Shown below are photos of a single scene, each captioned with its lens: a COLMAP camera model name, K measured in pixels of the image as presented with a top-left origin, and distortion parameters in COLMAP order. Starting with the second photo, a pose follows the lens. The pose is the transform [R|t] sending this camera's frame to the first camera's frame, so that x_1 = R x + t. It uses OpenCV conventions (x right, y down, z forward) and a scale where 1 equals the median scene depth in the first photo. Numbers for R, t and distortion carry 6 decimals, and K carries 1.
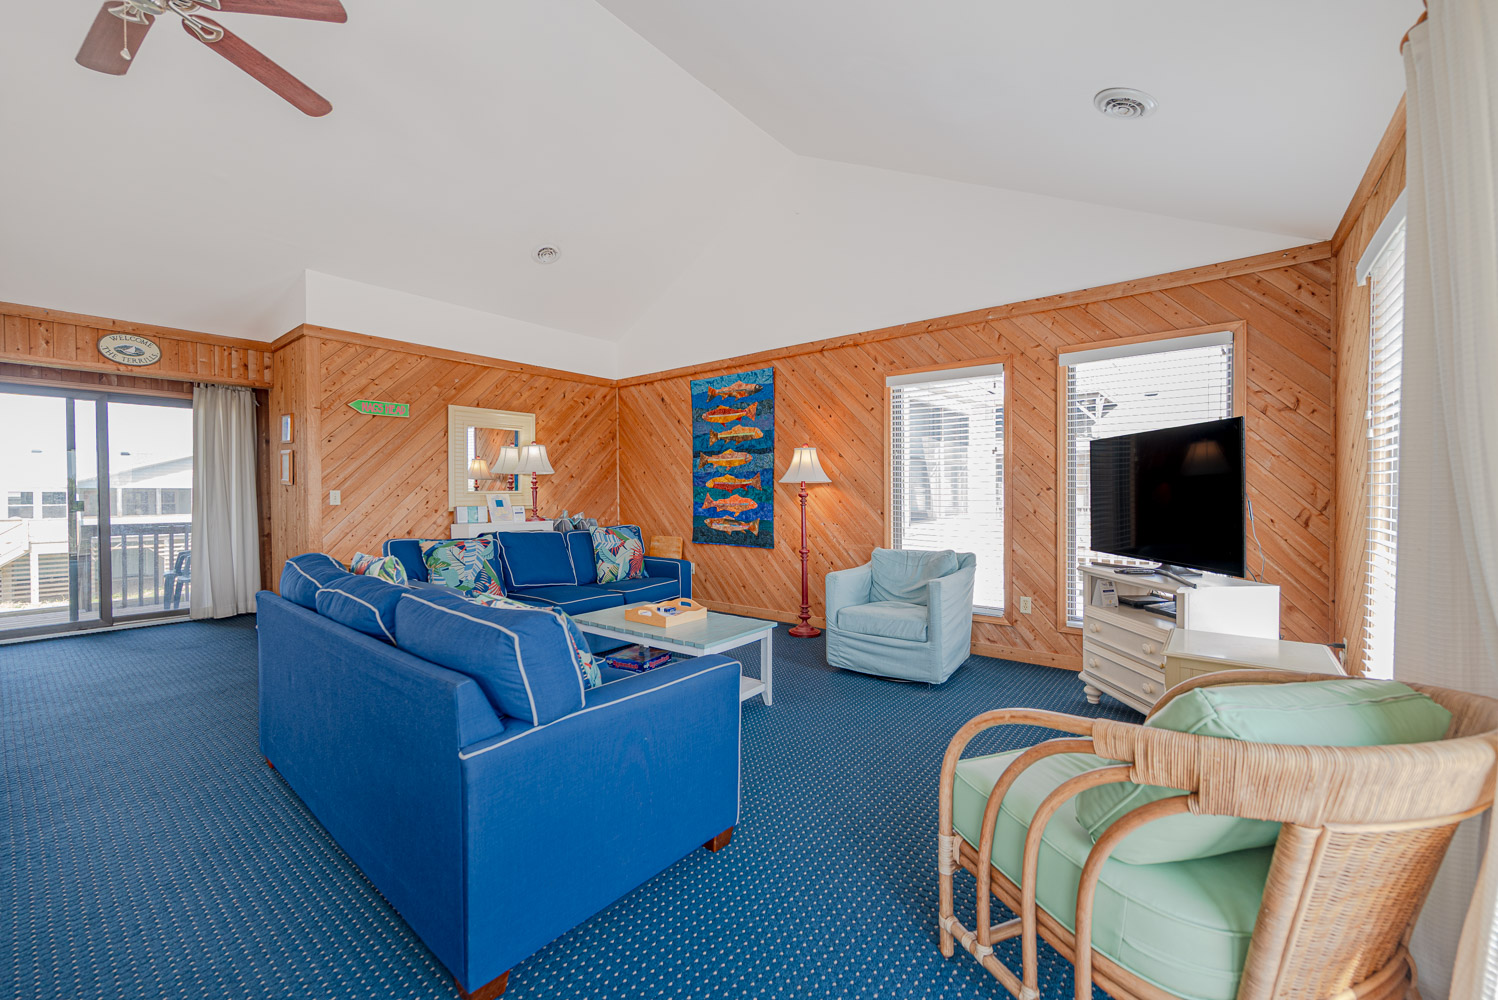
lens RADIAL K [[596.0, 0, 754.3], [0, 596.0, 494.7], [0, 0, 1]] dist [0.000520, 0.000135]
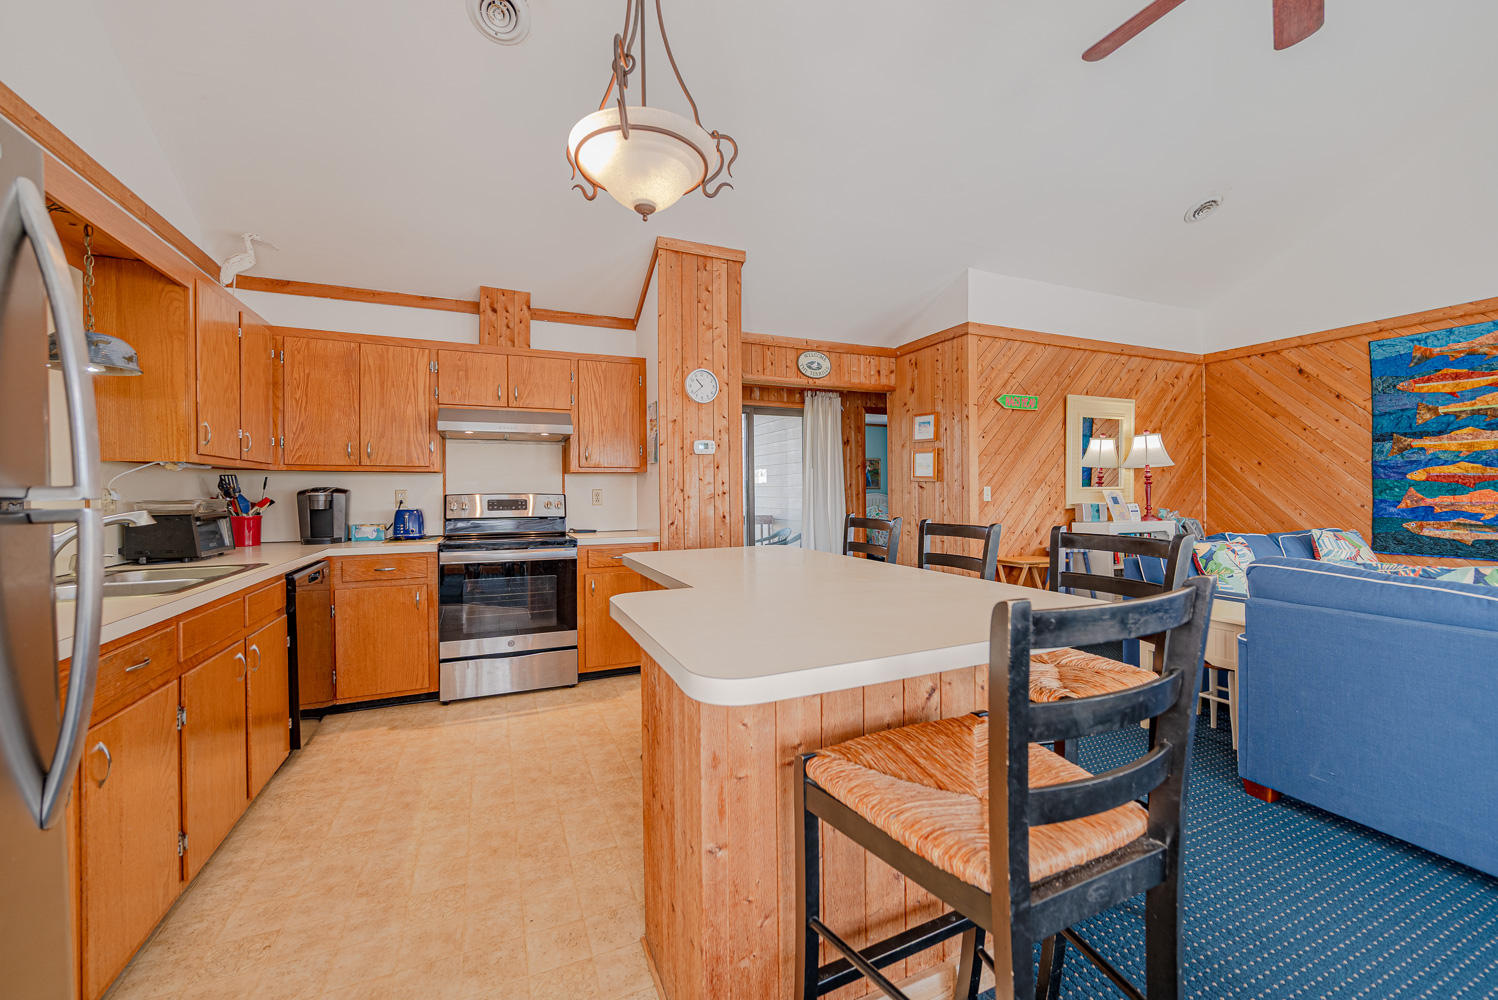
lens RADIAL K [[598.3, 0, 750.2], [0, 598.3, 490.3], [0, 0, 1]] dist [-0.000139, -0.000130]
pose [[0.884029, -0.003944, -0.467416, -0.537587], [0.001969, 0.999987, -0.004714, 0.002947], [0.467428, 0.003247, 0.884025, -0.062612]]
